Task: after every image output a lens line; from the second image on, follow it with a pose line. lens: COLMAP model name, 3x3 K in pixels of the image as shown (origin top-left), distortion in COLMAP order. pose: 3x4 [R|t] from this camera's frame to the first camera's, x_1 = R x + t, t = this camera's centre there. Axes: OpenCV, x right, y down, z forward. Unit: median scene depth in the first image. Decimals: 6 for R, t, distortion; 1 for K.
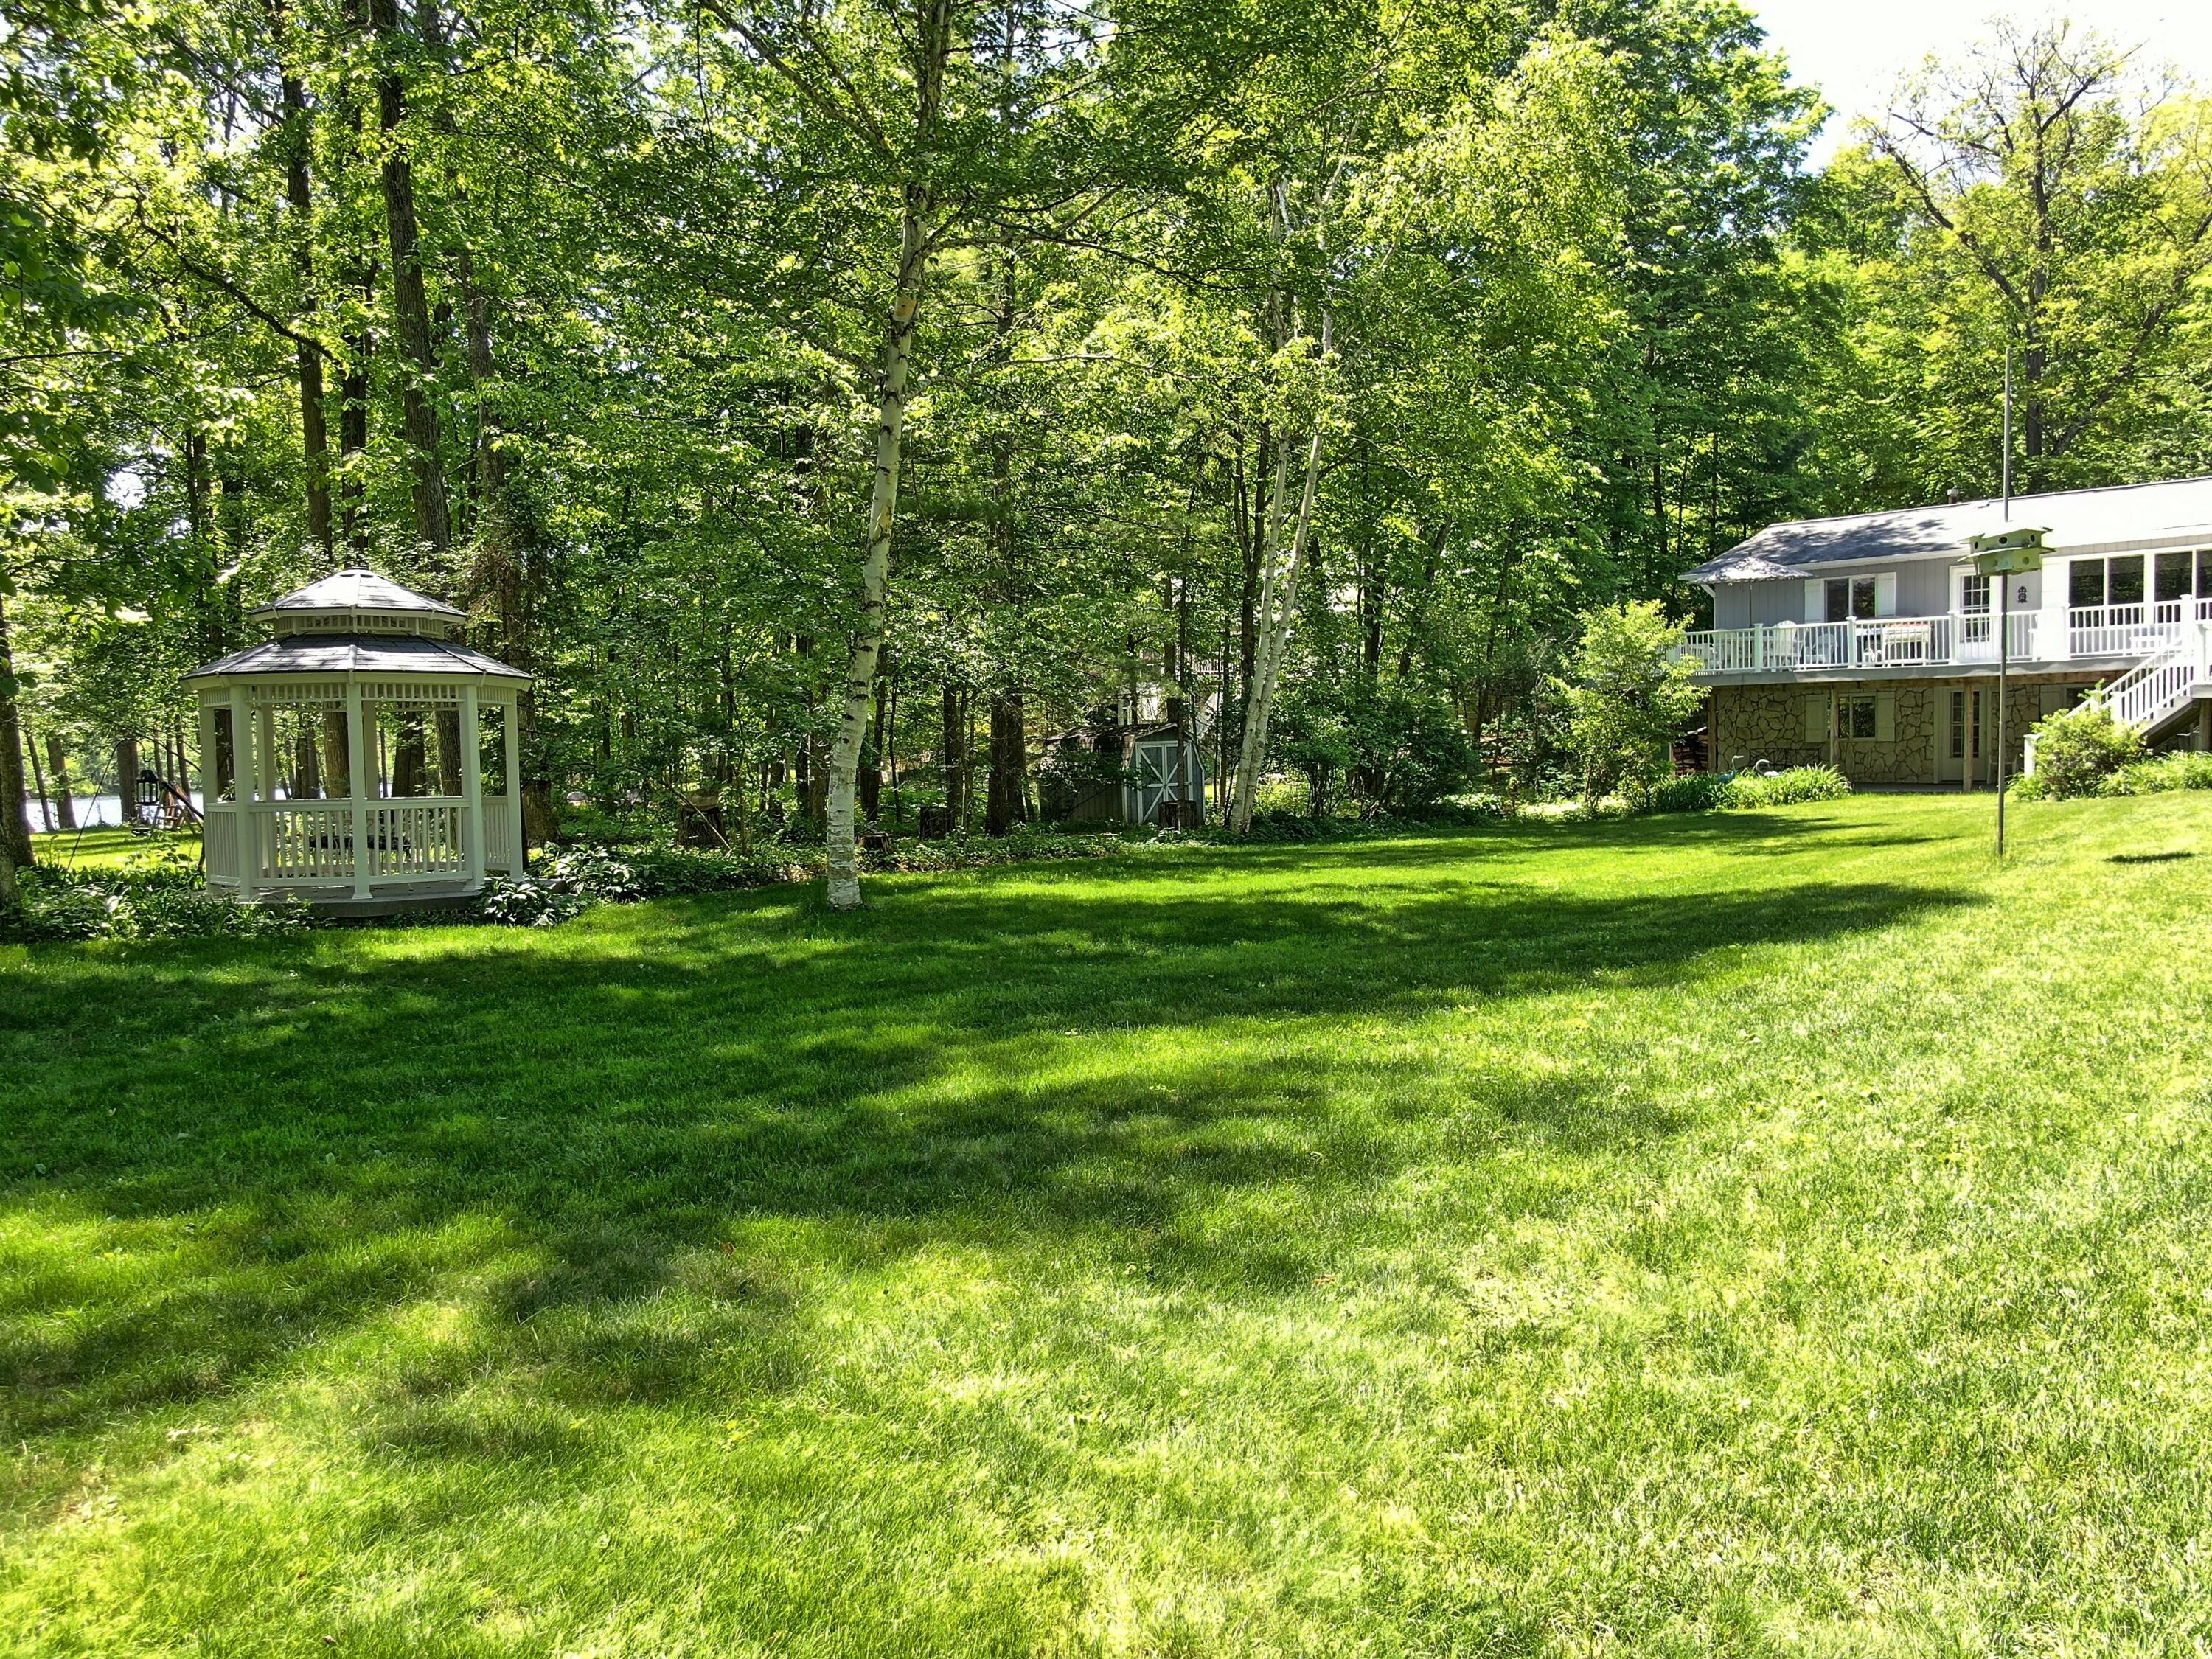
lens RADIAL K [[1757.6, 0, 1101.1], [0, 1757.6, 823.0], [0, 0, 1]] dist [-0.016106, 0.018887]
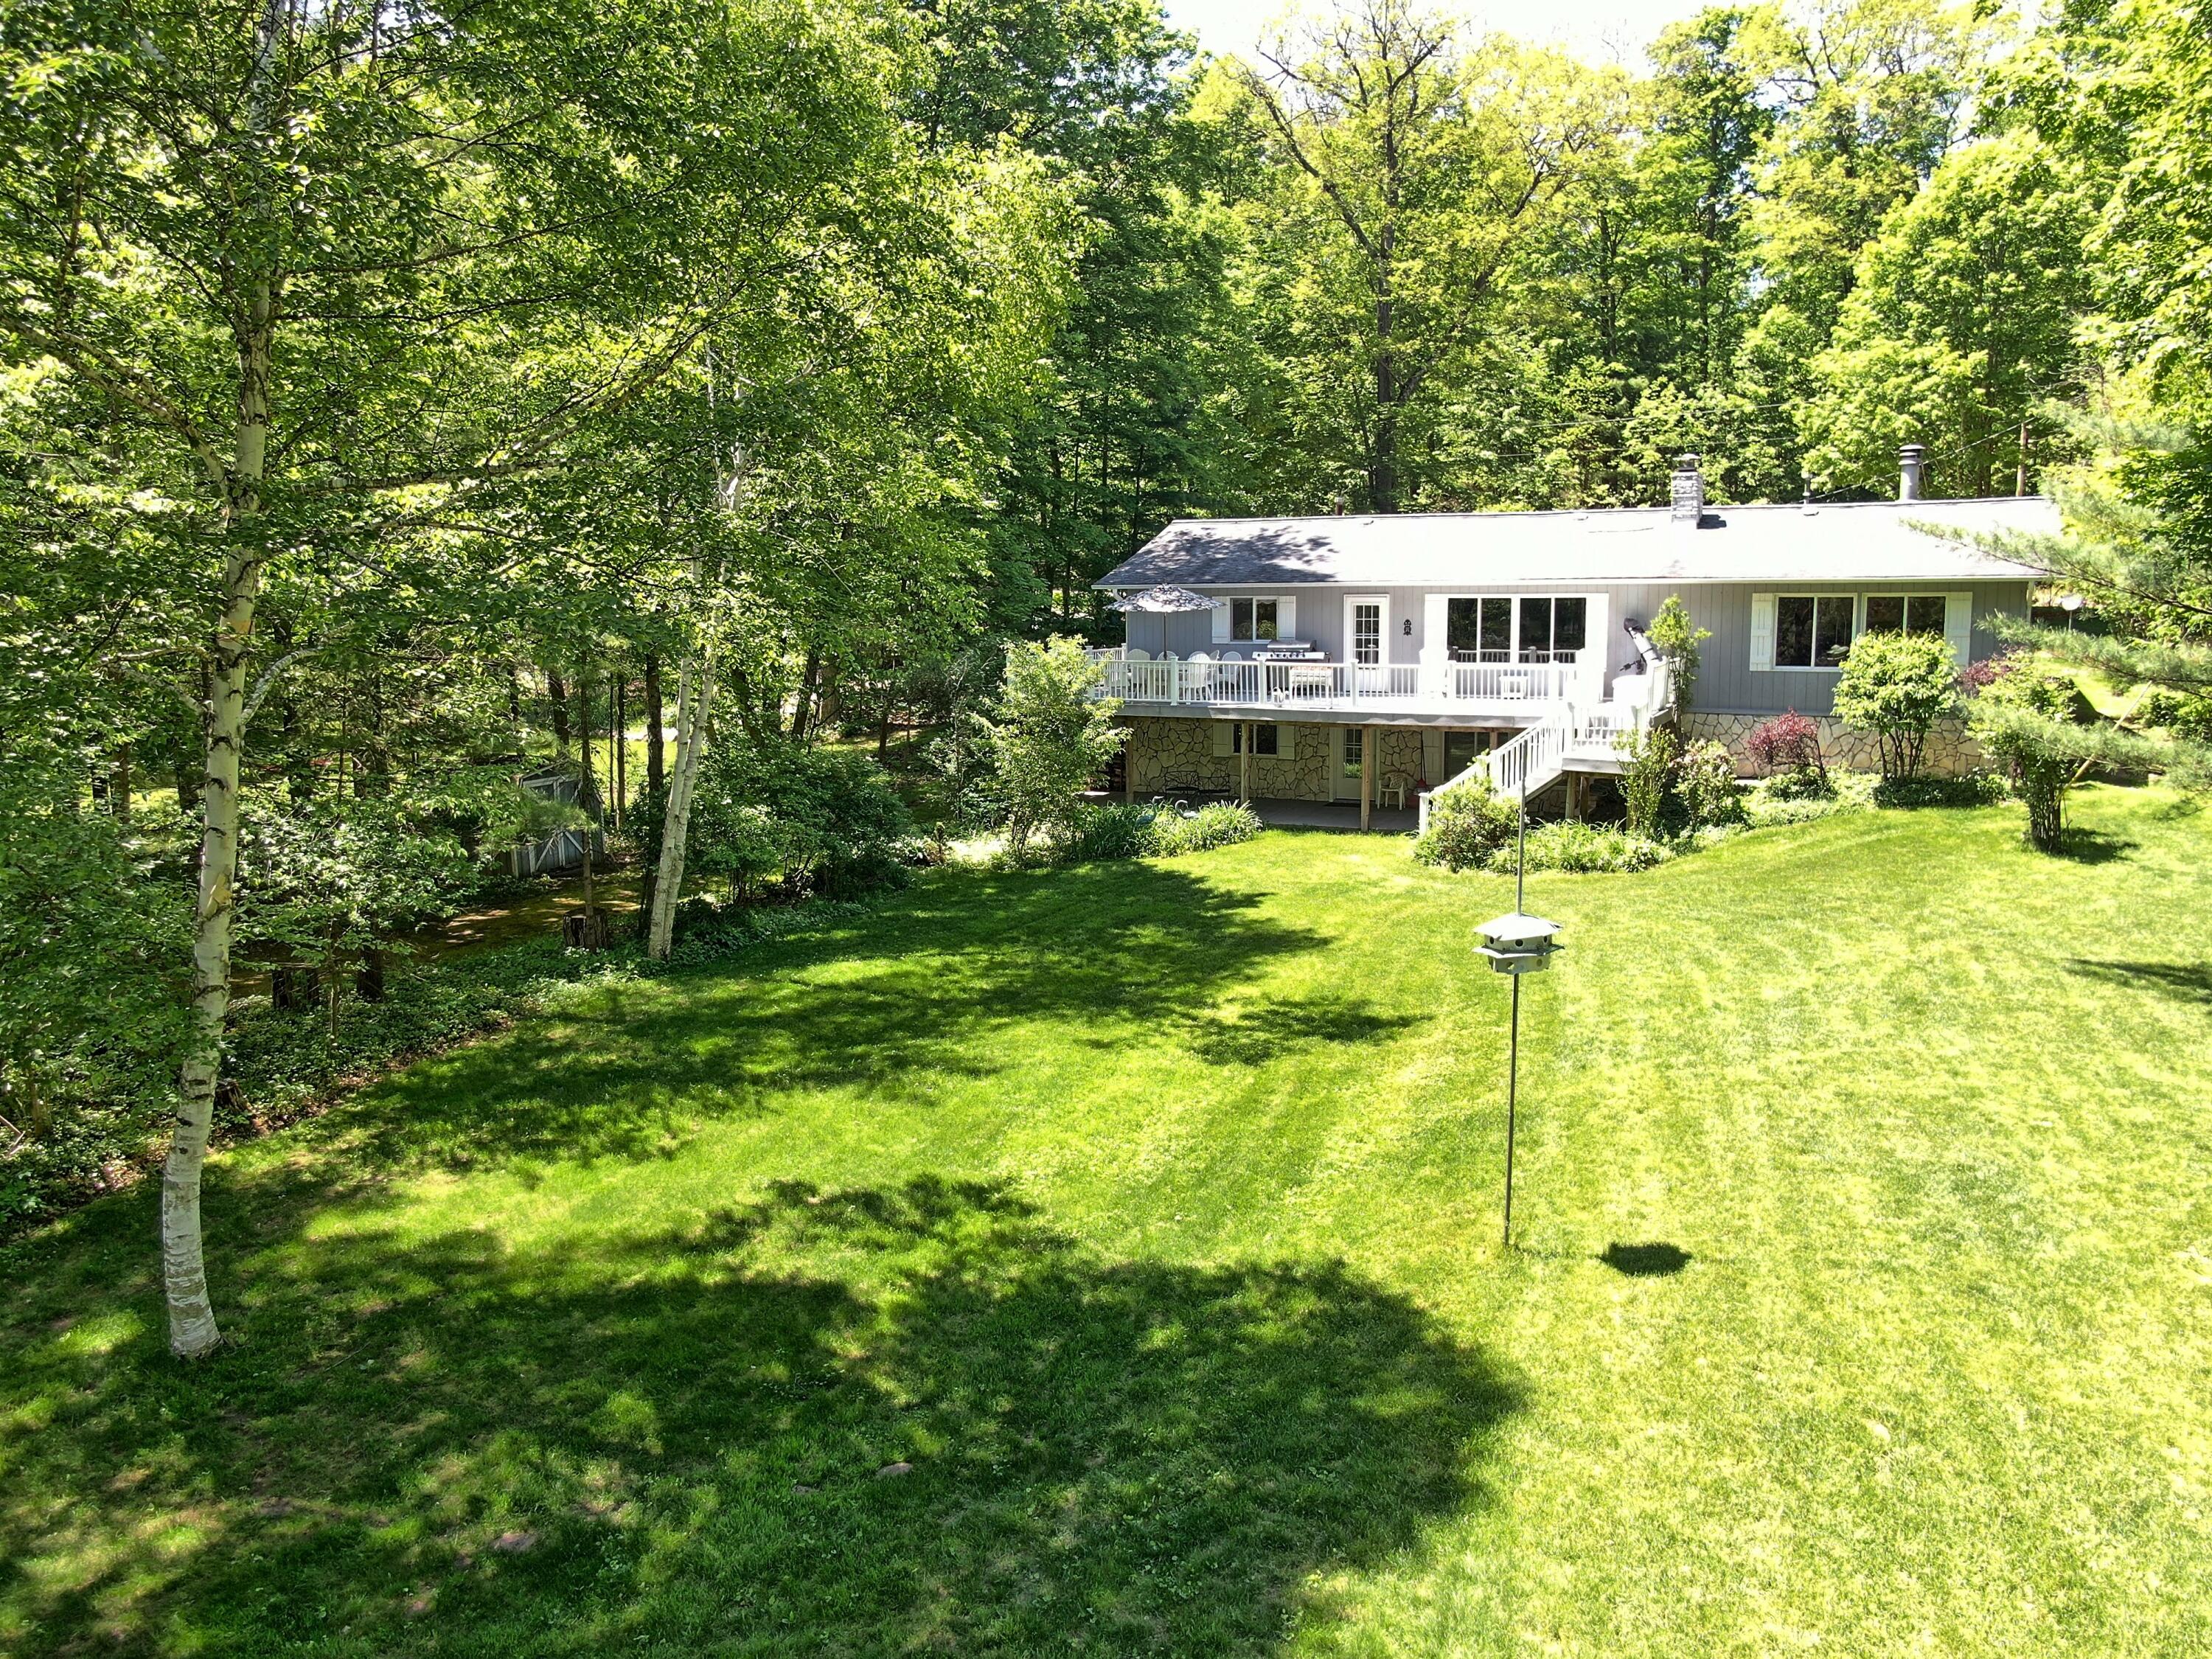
lens RADIAL K [[1757.6, 0, 1104.5], [0, 1757.6, 835.5], [0, 0, 1]] dist [-0.016106, 0.018887]
pose [[0.939286, -0.048461, 0.339696, -0.008328], [0.014217, 0.994623, 0.102581, -0.114694], [-0.342841, -0.091524, 0.934924, 0.064850]]
